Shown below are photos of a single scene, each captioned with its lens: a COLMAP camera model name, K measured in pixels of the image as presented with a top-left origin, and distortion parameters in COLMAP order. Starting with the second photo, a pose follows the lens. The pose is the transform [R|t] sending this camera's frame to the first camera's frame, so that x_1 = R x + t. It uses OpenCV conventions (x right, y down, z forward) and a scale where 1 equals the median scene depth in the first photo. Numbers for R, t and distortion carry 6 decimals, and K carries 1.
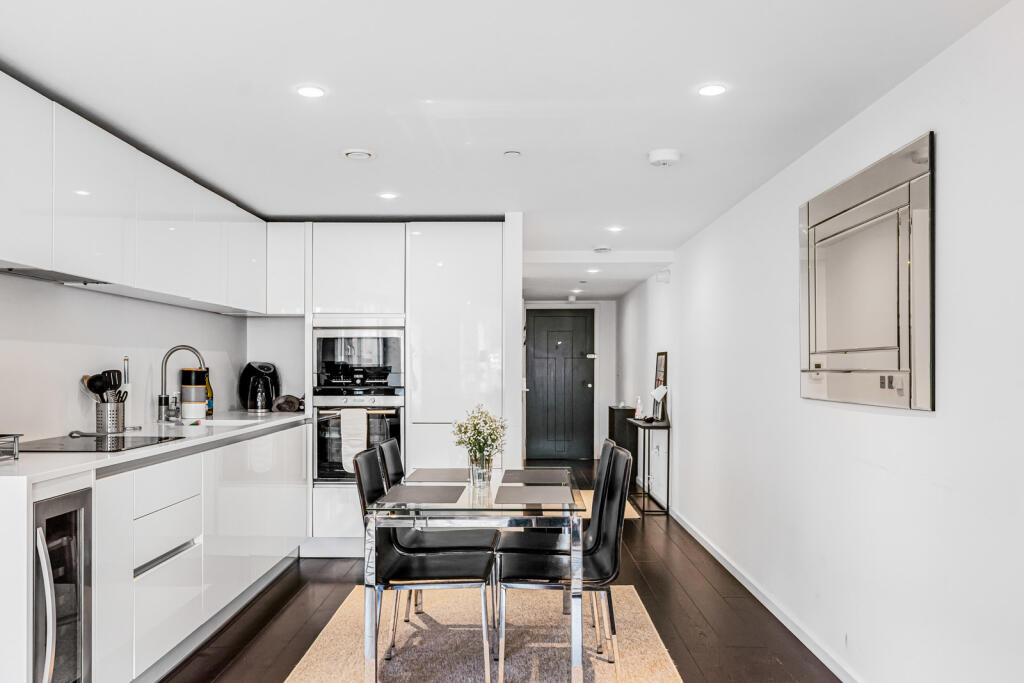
lens RADIAL K [[778.6, 0, 510.6], [0, 778.6, 362.0], [0, 0, 1]] dist [-0.005709, -0.002766]
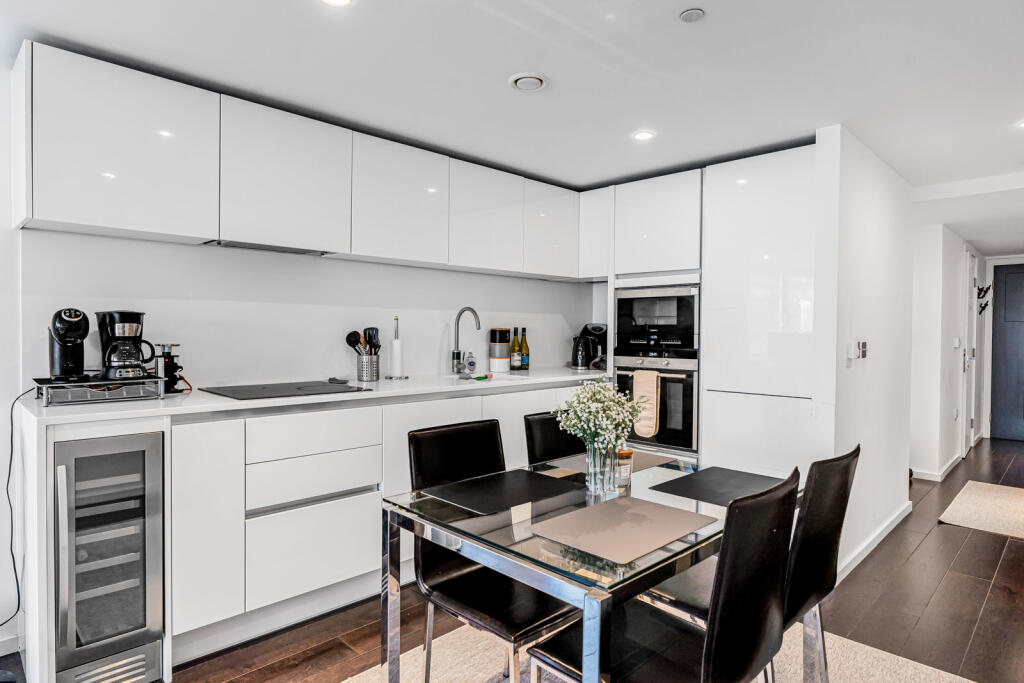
lens RADIAL K [[571.2, 0, 512.0], [0, 571.2, 341.5], [0, 0, 1]] dist [-0.002661, 0.000151]
pose [[0.710625, 0.017463, -0.703354, 0.178803], [-0.001255, 0.999722, 0.023554, 0.007089], [0.703570, -0.015855, 0.710449, 0.373197]]
